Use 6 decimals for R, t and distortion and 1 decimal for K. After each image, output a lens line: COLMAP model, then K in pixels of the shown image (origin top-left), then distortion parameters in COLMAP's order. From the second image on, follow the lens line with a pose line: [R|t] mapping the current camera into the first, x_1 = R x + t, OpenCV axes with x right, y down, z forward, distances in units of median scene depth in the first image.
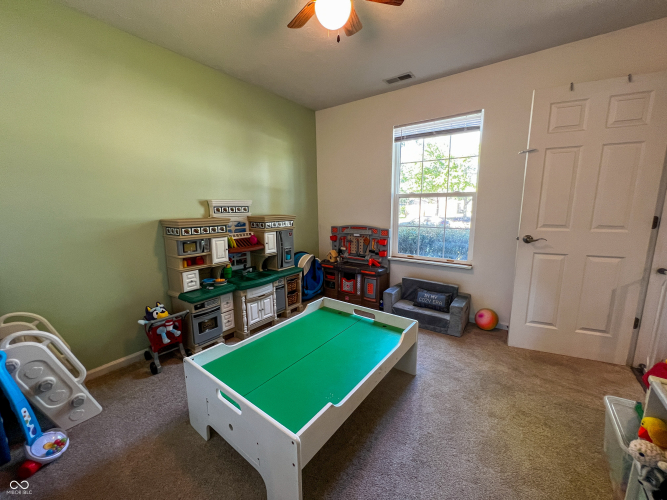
lens RADIAL K [[268.0, 0, 333.3], [0, 268.0, 249.5], [0, 0, 1]] dist [-0.000903, 0.000921]
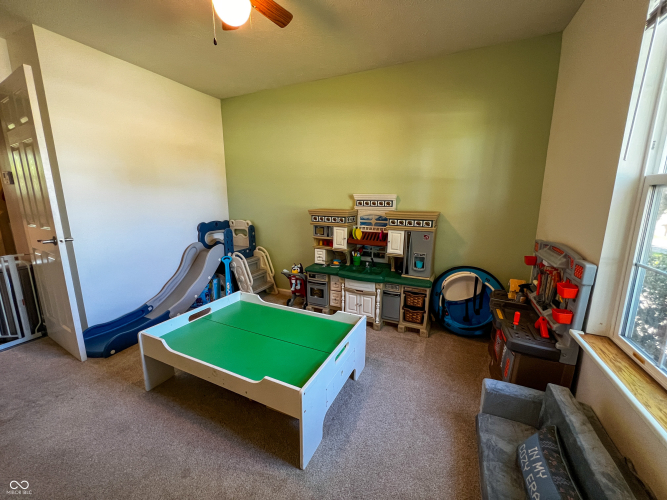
lens RADIAL K [[268.0, 0, 333.0], [0, 268.0, 250.1], [0, 0, 1]] dist [-0.000903, 0.000921]
pose [[0.200963, 0.198450, -0.959287, 0.639649], [-0.165798, 0.972028, 0.166352, -0.123960], [0.965466, 0.125617, 0.228245, 0.656012]]
